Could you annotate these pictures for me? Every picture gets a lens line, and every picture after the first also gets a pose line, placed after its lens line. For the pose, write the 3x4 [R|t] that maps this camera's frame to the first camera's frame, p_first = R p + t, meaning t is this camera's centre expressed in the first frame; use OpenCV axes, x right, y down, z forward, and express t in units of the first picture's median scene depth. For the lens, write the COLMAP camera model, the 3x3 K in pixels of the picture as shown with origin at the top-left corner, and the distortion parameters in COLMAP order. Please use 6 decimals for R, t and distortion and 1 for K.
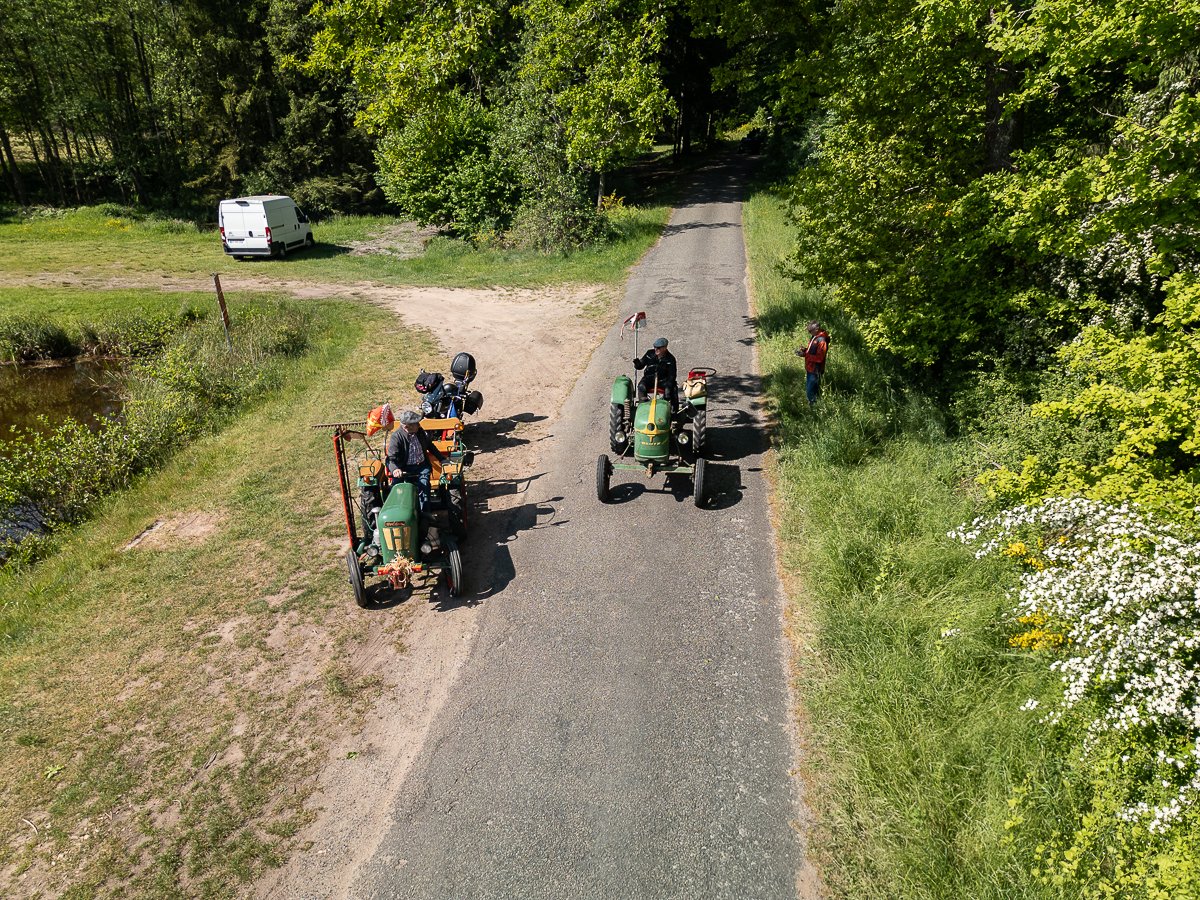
lens RADIAL K [[863.9, 0, 597.4], [0, 863.9, 445.7], [0, 0, 1]] dist [0.051463, -0.036509]
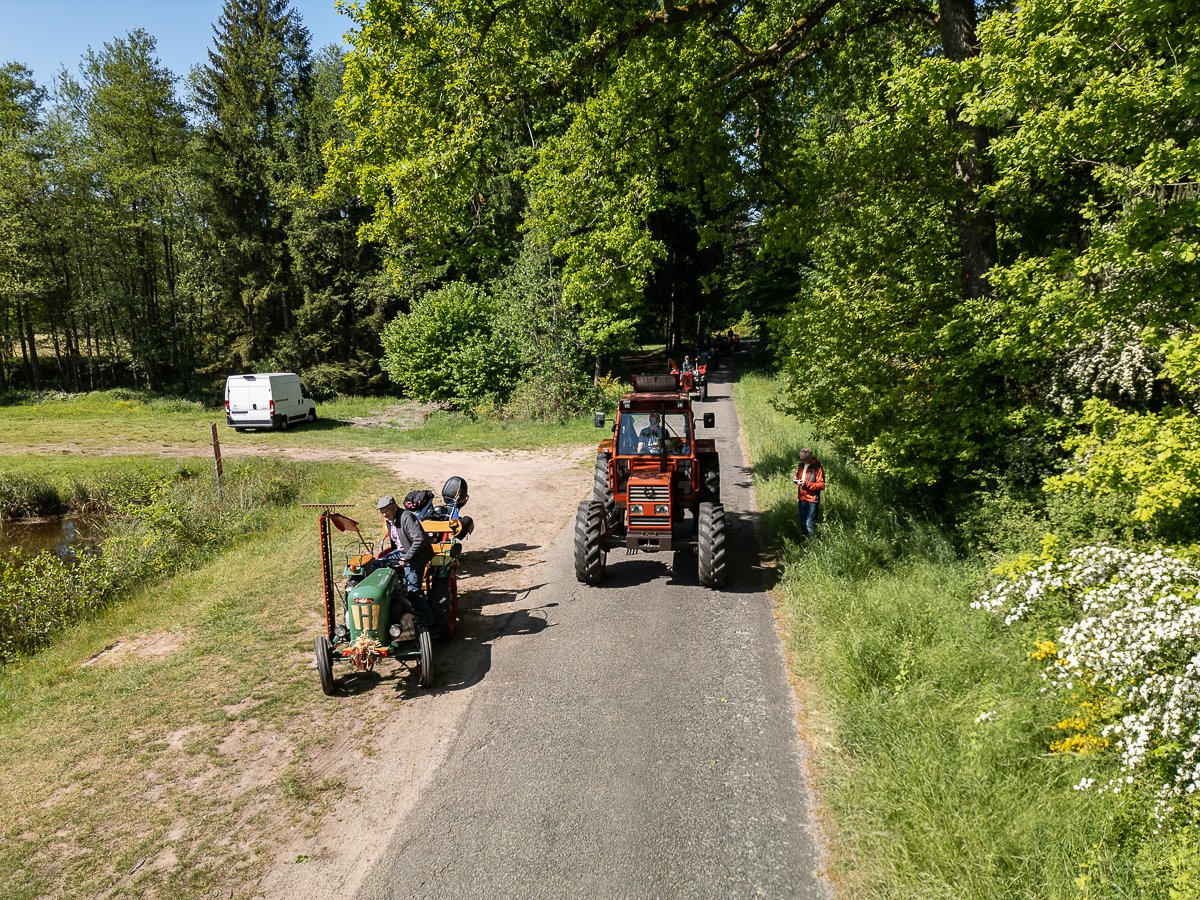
lens RADIAL K [[863.9, 0, 596.8], [0, 863.9, 444.2], [0, 0, 1]] dist [0.051463, -0.036509]
pose [[0.999994, -0.002913, 0.002030, 0.004497], [0.003309, 0.971827, -0.235673, 0.106668], [-0.001286, 0.235678, 0.971830, 0.044919]]
